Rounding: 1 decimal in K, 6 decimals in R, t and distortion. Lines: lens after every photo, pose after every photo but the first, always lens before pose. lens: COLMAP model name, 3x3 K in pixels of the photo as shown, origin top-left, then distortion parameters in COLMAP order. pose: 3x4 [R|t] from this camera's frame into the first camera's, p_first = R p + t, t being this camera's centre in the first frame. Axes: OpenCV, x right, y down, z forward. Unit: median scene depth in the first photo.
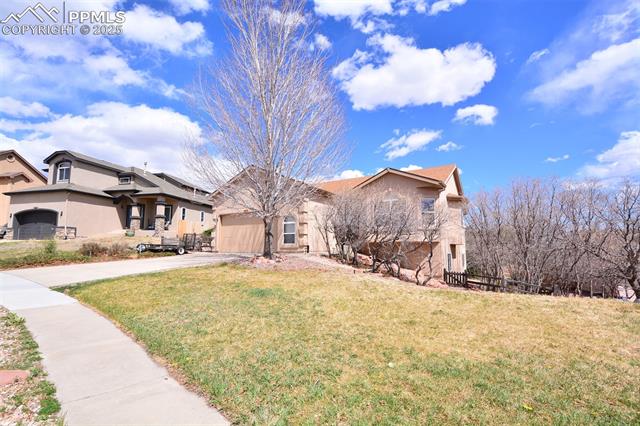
lens RADIAL K [[299.4, 0, 319.8], [0, 299.4, 215.0], [0, 0, 1]] dist [0.001233, 0.000026]
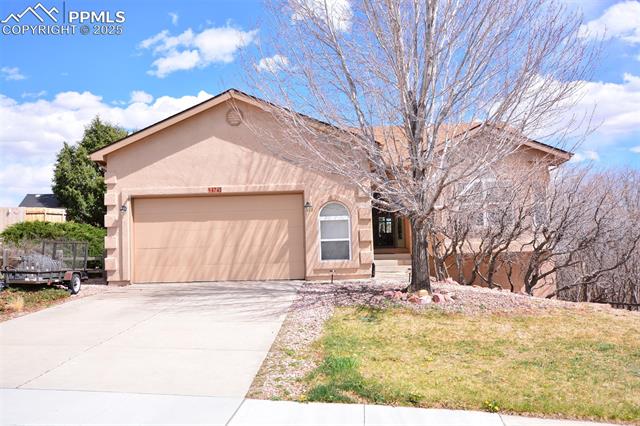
lens RADIAL K [[603.1, 0, 319.9], [0, 603.1, 212.6], [0, 0, 1]] dist [-0.017859, 0.000000]
pose [[0.872892, 0.011983, 0.487767, -0.517174], [-0.033024, 0.998857, 0.034559, -0.014963], [-0.486795, -0.046275, 0.872290, 0.115945]]
